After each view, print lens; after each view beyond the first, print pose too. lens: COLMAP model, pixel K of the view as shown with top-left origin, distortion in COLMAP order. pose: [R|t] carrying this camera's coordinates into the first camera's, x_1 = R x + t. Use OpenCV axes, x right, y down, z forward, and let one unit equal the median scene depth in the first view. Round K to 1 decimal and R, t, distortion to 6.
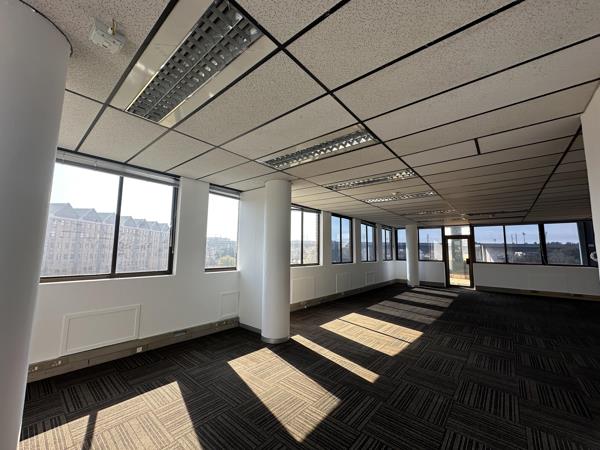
lens RADIAL K [[239.9, 0, 299.2], [0, 239.9, 224.9], [0, 0, 1]] dist [-0.002927, 0.000551]
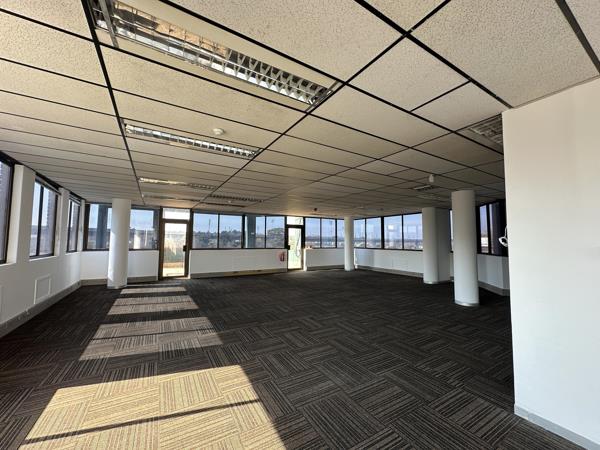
lens RADIAL K [[239.9, 0, 300.8], [0, 239.9, 225.2], [0, 0, 1]] dist [-0.002927, 0.000551]
pose [[0.318644, 0.050926, 0.946505, -0.055215], [-0.105601, 0.994247, -0.017943, 0.089245], [-0.941974, -0.094234, 0.322189, 0.787521]]
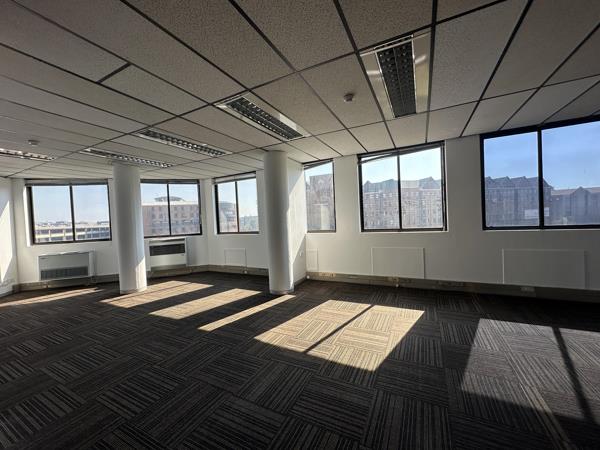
lens RADIAL K [[239.9, 0, 299.7], [0, 239.9, 224.5], [0, 0, 1]] dist [-0.002927, 0.000551]
pose [[0.227615, -0.003497, -0.973745, 1.114071], [0.151794, 0.987896, 0.031935, 0.136646], [0.961847, -0.155077, 0.225391, 0.920477]]
